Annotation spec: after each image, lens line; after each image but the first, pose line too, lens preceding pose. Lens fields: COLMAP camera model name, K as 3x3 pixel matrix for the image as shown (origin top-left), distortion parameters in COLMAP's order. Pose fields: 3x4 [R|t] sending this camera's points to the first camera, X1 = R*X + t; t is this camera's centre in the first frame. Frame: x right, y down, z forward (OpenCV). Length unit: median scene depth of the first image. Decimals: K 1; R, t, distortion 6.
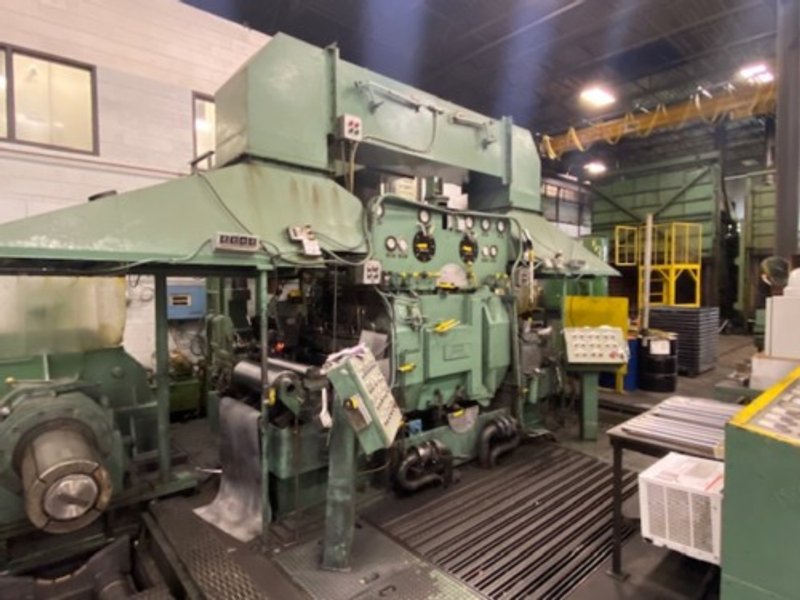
lens RADIAL K [[445.4, 0, 400.0], [0, 445.4, 300.0], [0, 0, 1]] dist [0.007295, 0.000514]
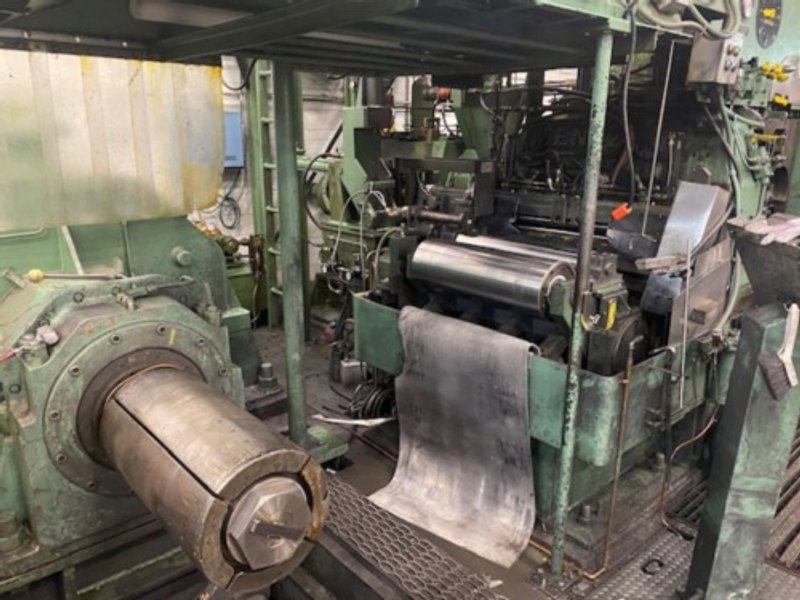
lens RADIAL K [[608.5, 0, 400.0], [0, 608.5, 300.0], [0, 0, 1]] dist [0.007335, 0.001763]
pose [[0.999978, 0.006353, -0.001853, -0.454838], [-0.005732, 0.971498, 0.236978, 0.042383], [0.003305, -0.236962, 0.971513, 0.327363]]
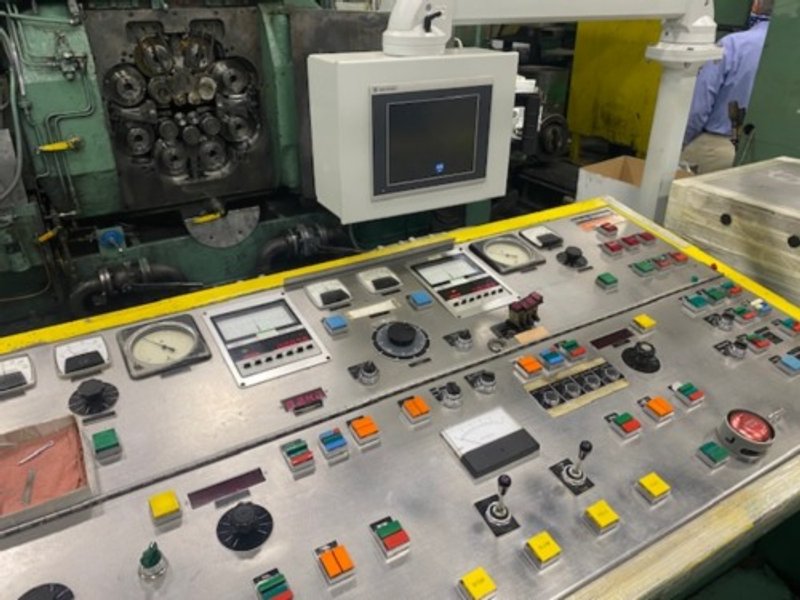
lens RADIAL K [[608.5, 0, 400.0], [0, 608.5, 300.0], [0, 0, 1]] dist [0.007335, 0.001763]
pose [[0.983634, 0.089253, -0.156518, 0.815689], [-0.011255, 0.897426, 0.441022, -0.038312], [0.179826, -0.432043, 0.883743, 0.352991]]
